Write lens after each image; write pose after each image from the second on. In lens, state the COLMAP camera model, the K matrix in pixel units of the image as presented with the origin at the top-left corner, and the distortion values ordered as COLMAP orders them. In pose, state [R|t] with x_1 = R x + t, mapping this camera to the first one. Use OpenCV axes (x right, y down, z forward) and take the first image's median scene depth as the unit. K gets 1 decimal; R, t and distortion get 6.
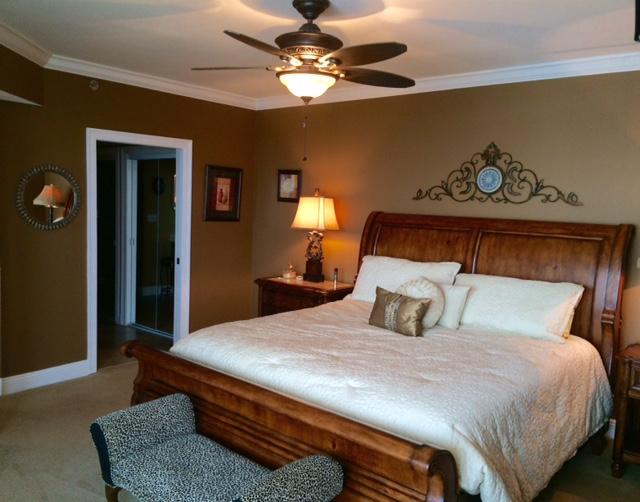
lens RADIAL K [[547.3, 0, 320.0], [0, 547.3, 251.0], [0, 0, 1]] dist [0.004656, 0.001462]
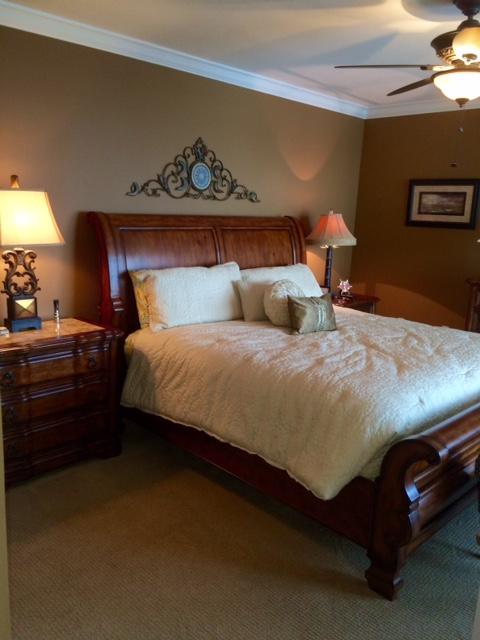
lens RADIAL K [[545.8, 0, 240.0], [0, 545.8, 320.0], [0, 0, 1]] dist [0.007294, 0.005824]
pose [[0.087513, -0.230785, 0.969061, -0.706088], [0.064272, 0.972075, 0.225698, -0.094502], [-0.994088, 0.042532, 0.099902, 0.831926]]
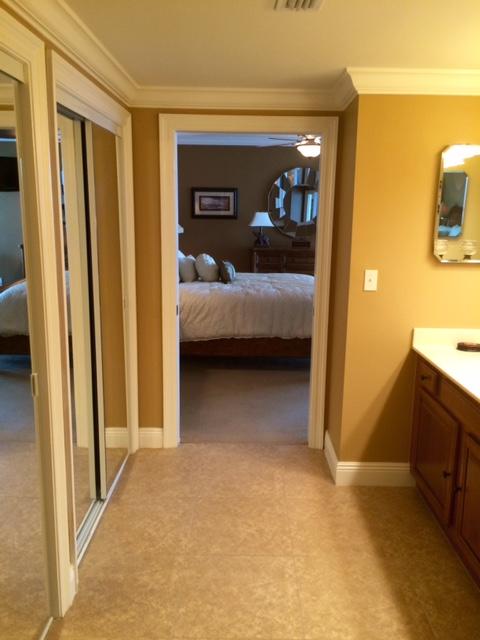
lens RADIAL K [[545.8, 0, 240.0], [0, 545.8, 320.0], [0, 0, 1]] dist [0.007294, 0.005824]
pose [[-0.638512, -0.188626, 0.746138, -0.979193], [0.042859, 0.959280, 0.279186, -0.180460], [-0.768417, 0.210243, -0.604428, 1.661879]]
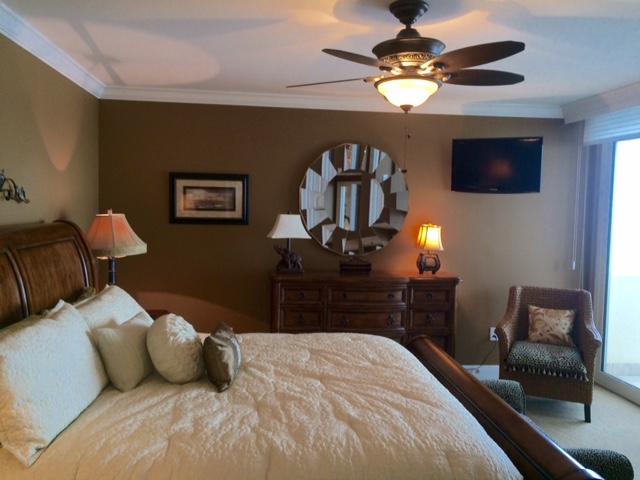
lens RADIAL K [[545.8, 0, 320.0], [0, 545.8, 240.0], [0, 0, 1]] dist [0.007294, 0.005824]
pose [[-0.726436, -0.092903, 0.680926, -0.374036], [0.022627, 0.987050, 0.158809, -0.133517], [-0.686862, 0.130772, -0.714926, 1.160158]]
